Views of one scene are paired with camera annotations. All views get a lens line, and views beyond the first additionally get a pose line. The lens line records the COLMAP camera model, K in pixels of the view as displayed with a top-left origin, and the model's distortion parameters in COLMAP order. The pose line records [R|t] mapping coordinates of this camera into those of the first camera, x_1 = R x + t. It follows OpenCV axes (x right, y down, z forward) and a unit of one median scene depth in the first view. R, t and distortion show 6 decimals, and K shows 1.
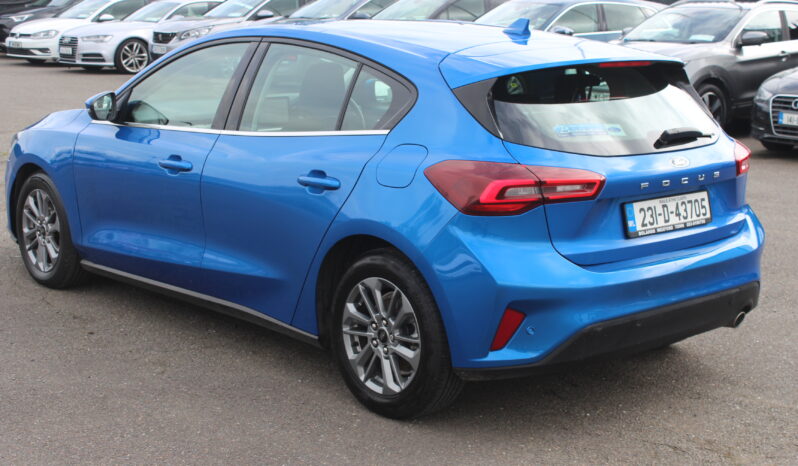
lens RADIAL K [[1229.2, 0, 399.0], [0, 1229.2, 233.0], [0, 0, 1]] dist [-0.025023, 0.091542]
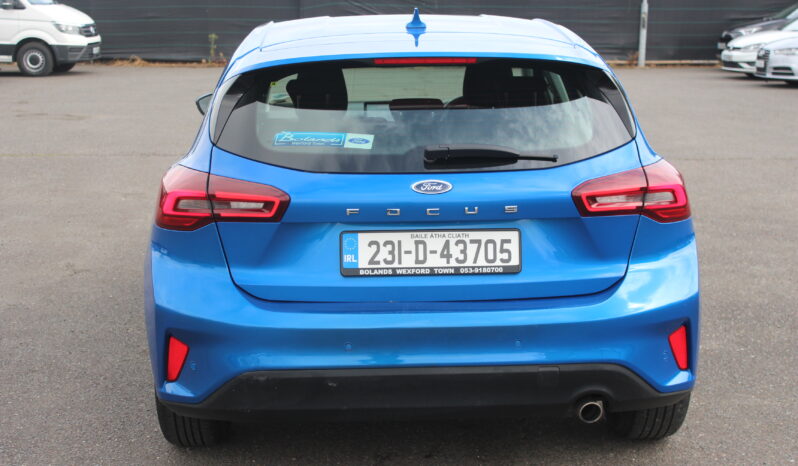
lens RADIAL K [[1229.2, 0, 399.0], [0, 1229.2, 233.0], [0, 0, 1]] dist [-0.025023, 0.091542]
pose [[0.767487, 0.092854, -0.634304, 0.696709], [-0.101522, 0.994573, 0.022755, -0.044020], [0.632975, 0.046931, 0.772749, 0.385309]]
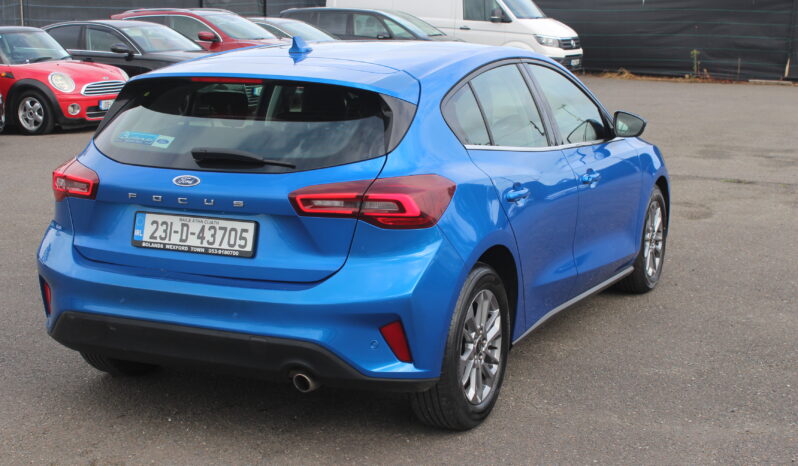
lens RADIAL K [[1229.2, 0, 399.0], [0, 1229.2, 233.0], [0, 0, 1]] dist [-0.025023, 0.091542]
pose [[0.386073, 0.142758, -0.911355, 1.162330], [-0.175250, 0.981311, 0.079476, -0.122076], [0.905668, 0.129031, 0.403876, 0.756750]]
